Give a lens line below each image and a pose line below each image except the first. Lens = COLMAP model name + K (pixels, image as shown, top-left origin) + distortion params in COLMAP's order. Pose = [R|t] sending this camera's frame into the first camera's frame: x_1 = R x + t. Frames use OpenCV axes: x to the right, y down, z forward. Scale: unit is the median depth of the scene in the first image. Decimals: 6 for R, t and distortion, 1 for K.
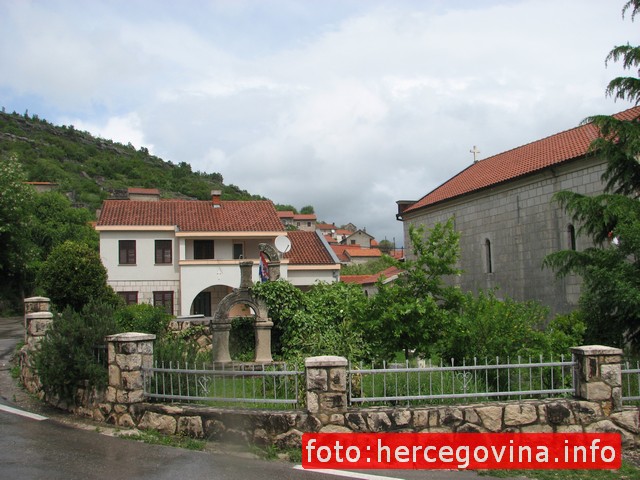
lens RADIAL K [[685.7, 0, 325.2], [0, 685.7, 241.5], [0, 0, 1]] dist [-0.214496, 0.287118]
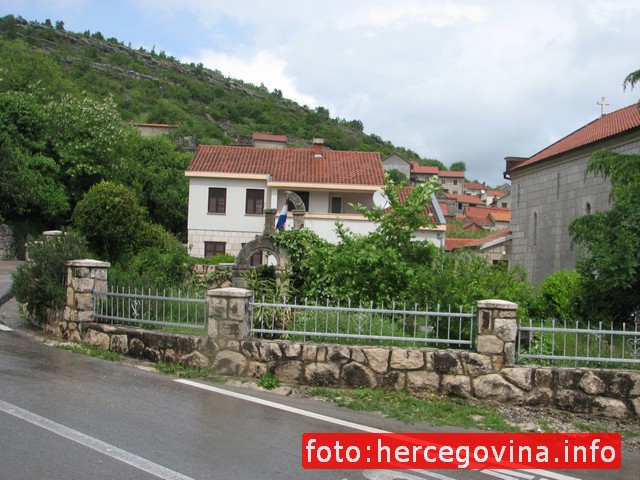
lens RADIAL K [[774.6, 0, 320.0], [0, 774.6, 240.0], [0, 0, 1]] dist [-0.173267, 0.355730]
pose [[0.976738, 0.057673, -0.206535, 0.350453], [-0.046867, 0.997283, 0.056841, 0.013801], [0.209252, -0.045839, 0.976787, -0.154441]]
